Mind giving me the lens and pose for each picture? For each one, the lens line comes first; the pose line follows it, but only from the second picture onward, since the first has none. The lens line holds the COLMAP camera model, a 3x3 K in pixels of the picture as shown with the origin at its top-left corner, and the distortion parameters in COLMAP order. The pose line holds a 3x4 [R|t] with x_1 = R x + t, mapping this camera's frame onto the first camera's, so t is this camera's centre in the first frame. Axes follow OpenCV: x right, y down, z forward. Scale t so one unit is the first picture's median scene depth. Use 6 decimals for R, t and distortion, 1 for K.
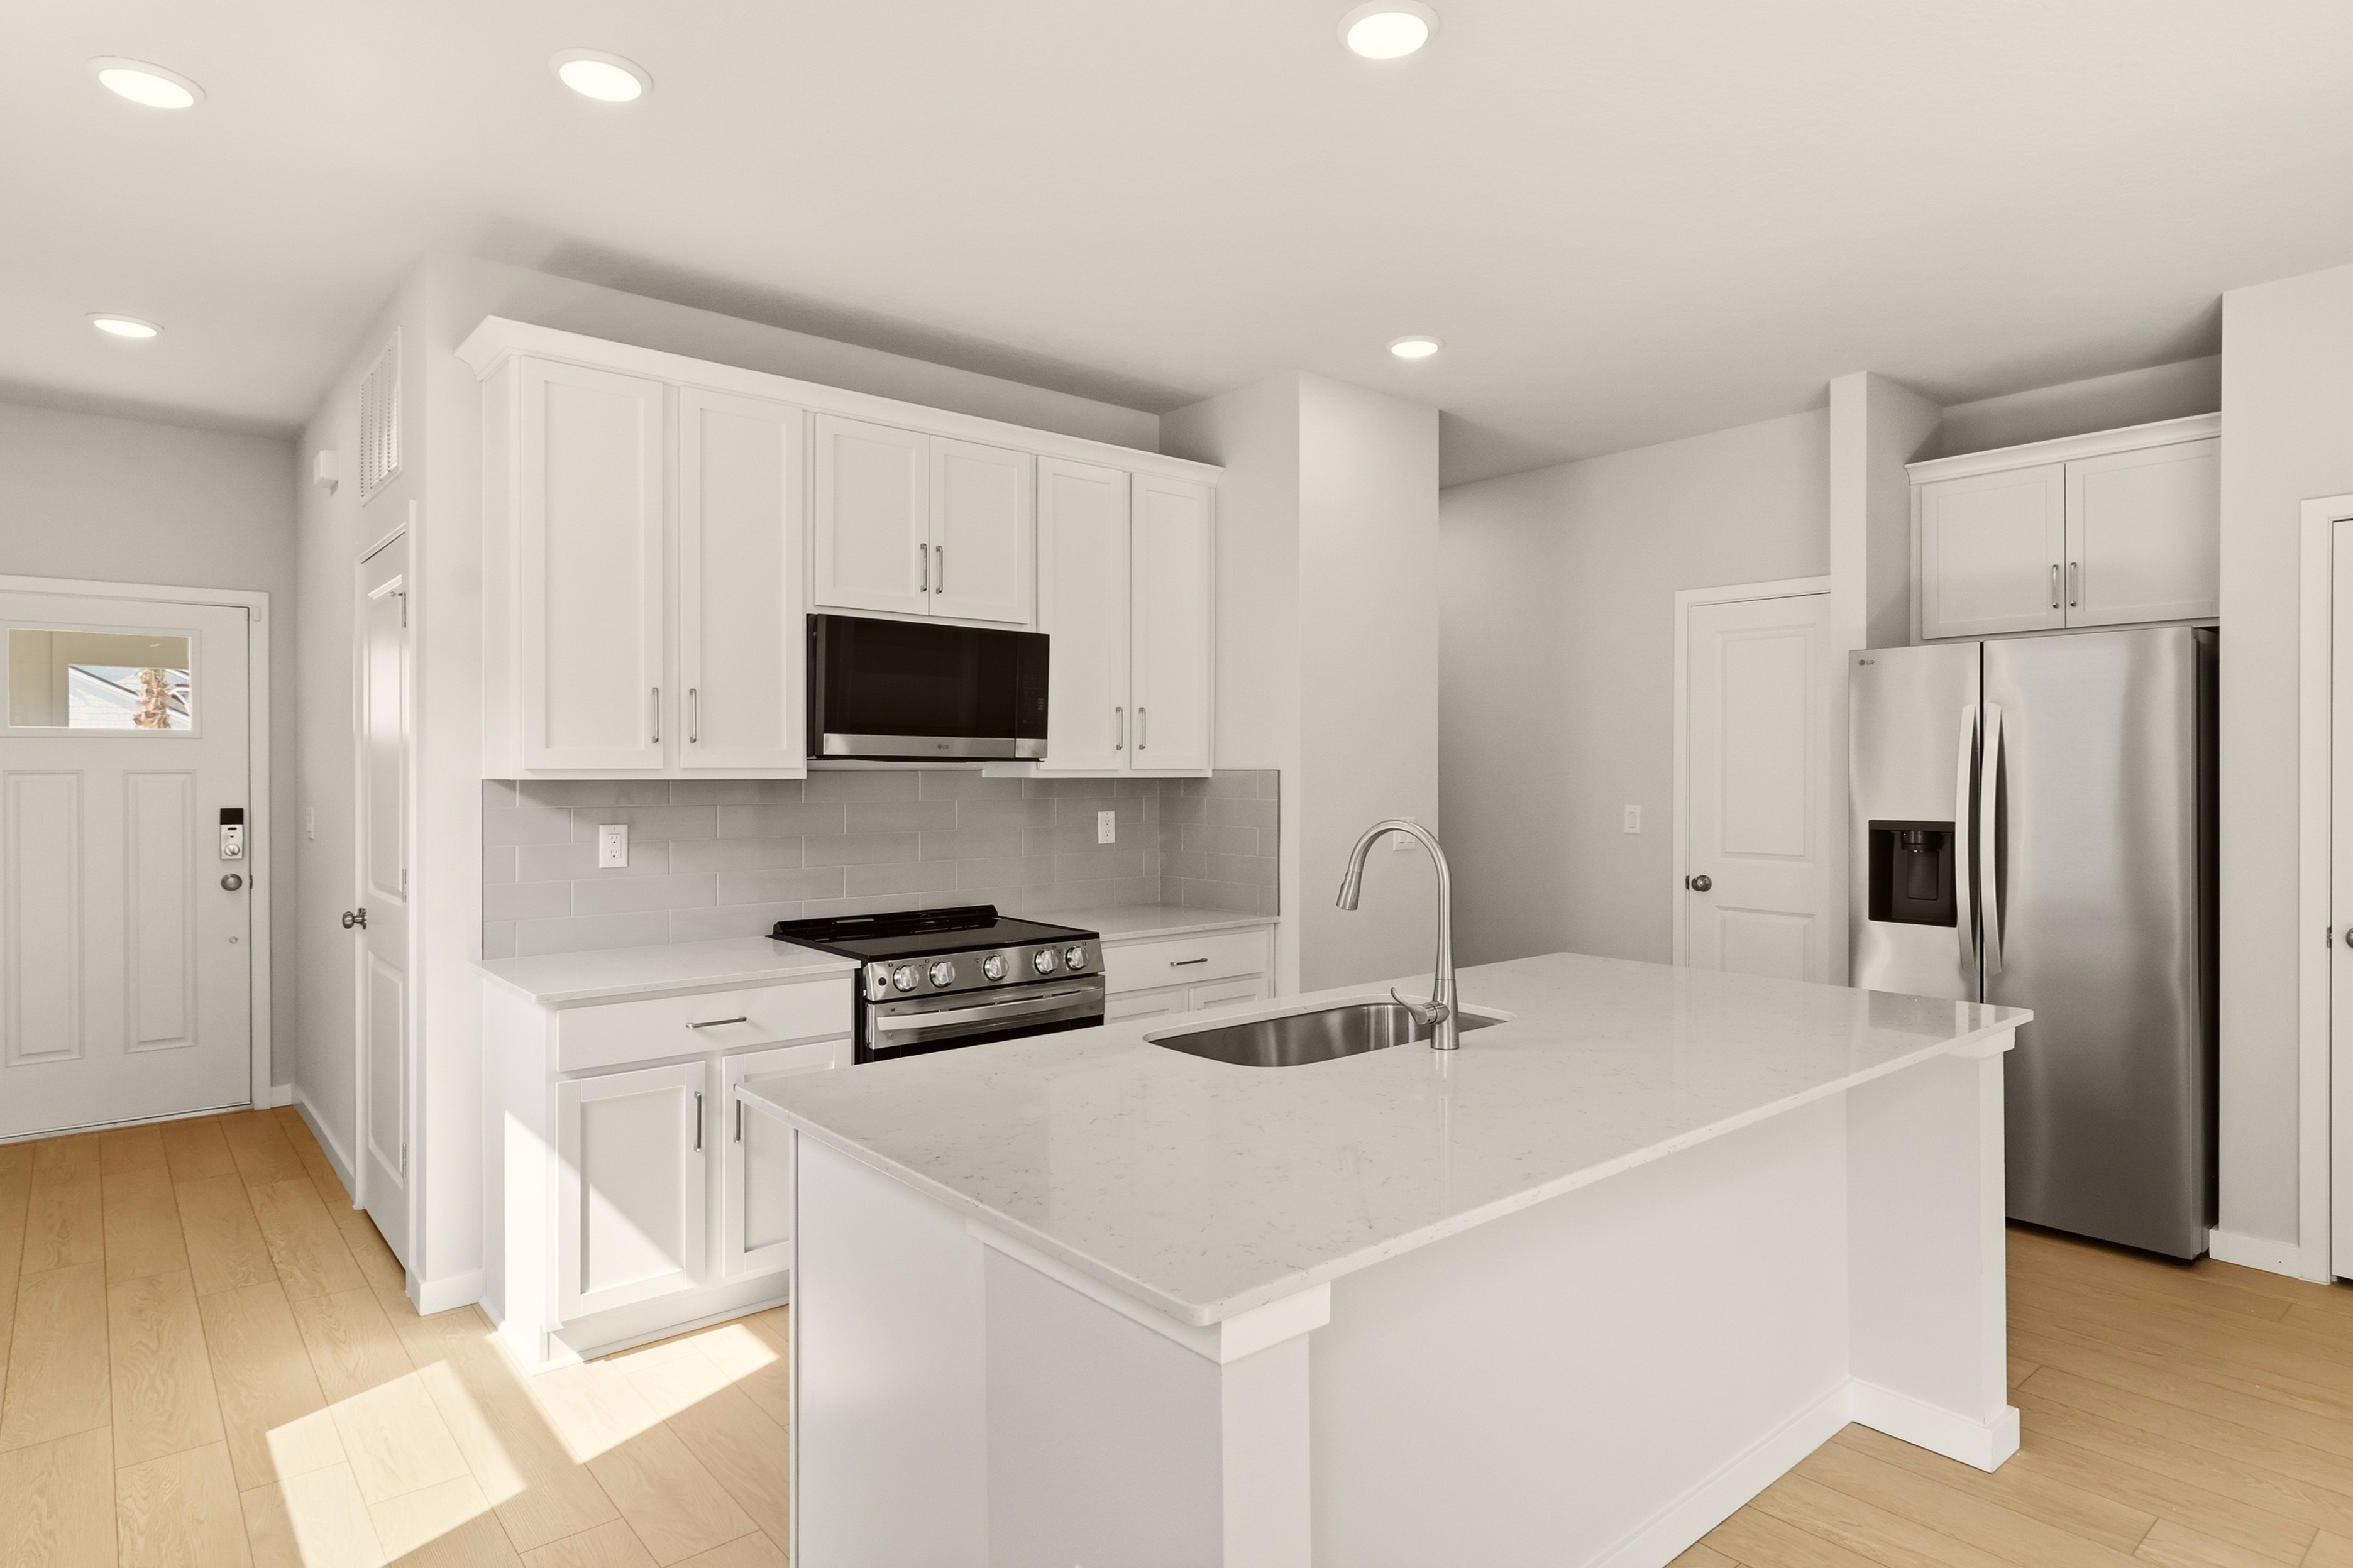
lens RADIAL K [[1290.8, 0, 1192.5], [0, 1290.8, 767.3], [0, 0, 1]] dist [0.006220, -0.002406]
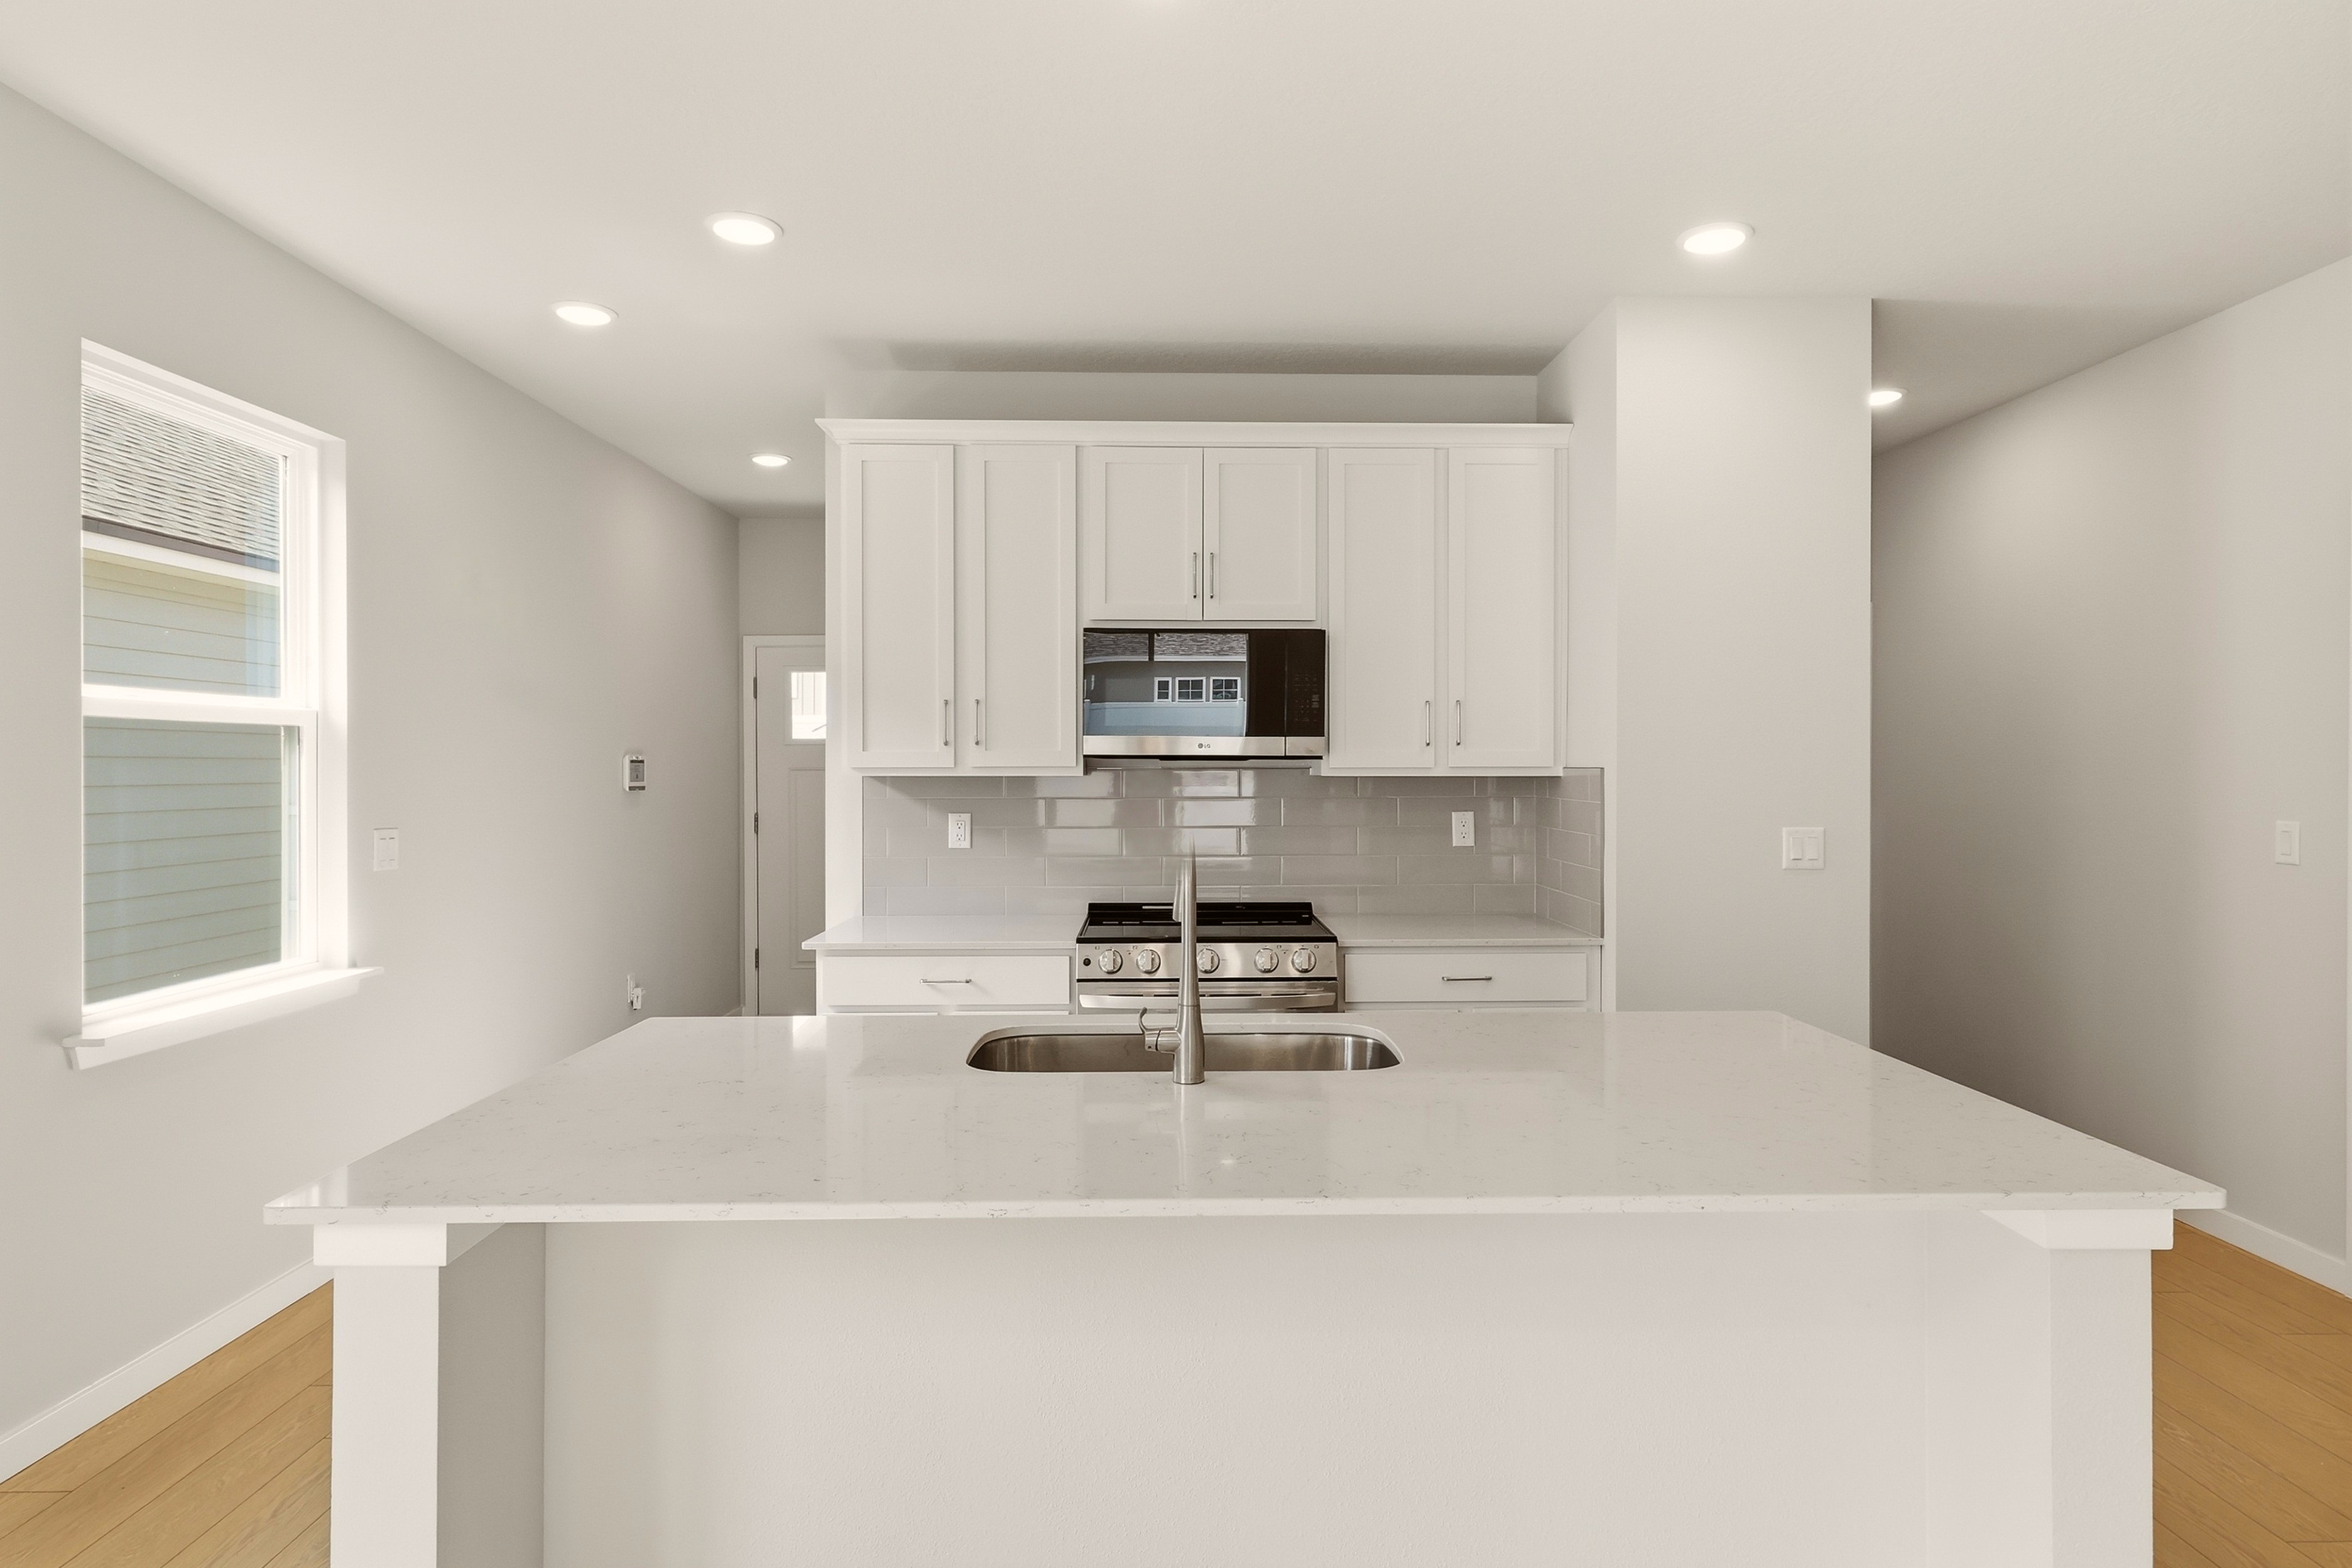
lens RADIAL K [[1290.5, 0, 1192.0], [0, 1290.5, 767.3], [0, 0, 1]] dist [0.006220, -0.002406]
pose [[0.777199, 0.000034, -0.629255, 0.427380], [0.002556, 0.999992, 0.003211, -0.001829], [0.629249, -0.004104, 0.777193, 0.173408]]
